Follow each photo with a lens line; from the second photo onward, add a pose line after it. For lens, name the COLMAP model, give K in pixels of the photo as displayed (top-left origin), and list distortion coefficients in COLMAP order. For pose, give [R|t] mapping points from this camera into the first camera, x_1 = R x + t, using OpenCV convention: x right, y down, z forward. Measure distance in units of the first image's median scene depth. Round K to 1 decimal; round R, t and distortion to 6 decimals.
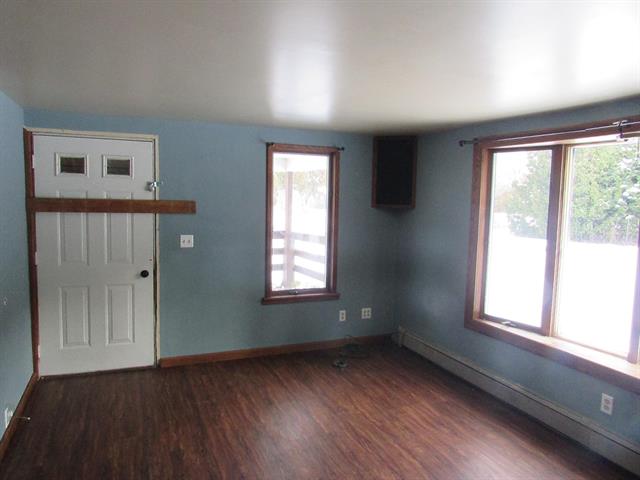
lens RADIAL K [[466.0, 0, 320.0], [0, 466.0, 240.0], [0, 0, 1]] dist [-0.017650, 0.000714]
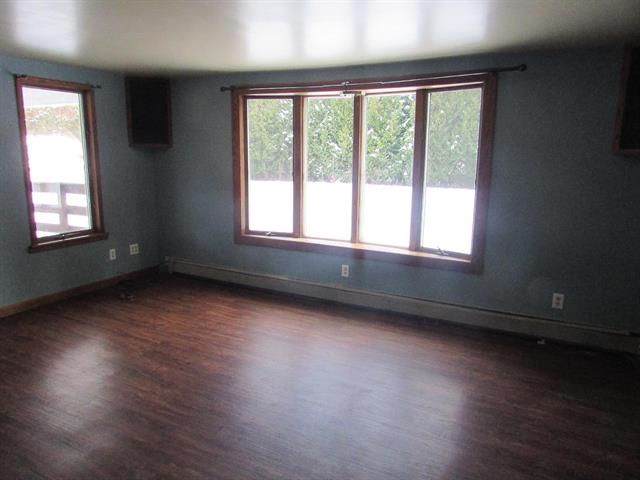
lens RADIAL K [[466.0, 0, 320.0], [0, 466.0, 240.0], [0, 0, 1]] dist [-0.017650, 0.000714]
pose [[0.770158, -0.131855, 0.624077, -0.252337], [0.063048, 0.989346, 0.131223, 0.027894], [-0.634730, -0.061715, 0.770266, -0.082157]]
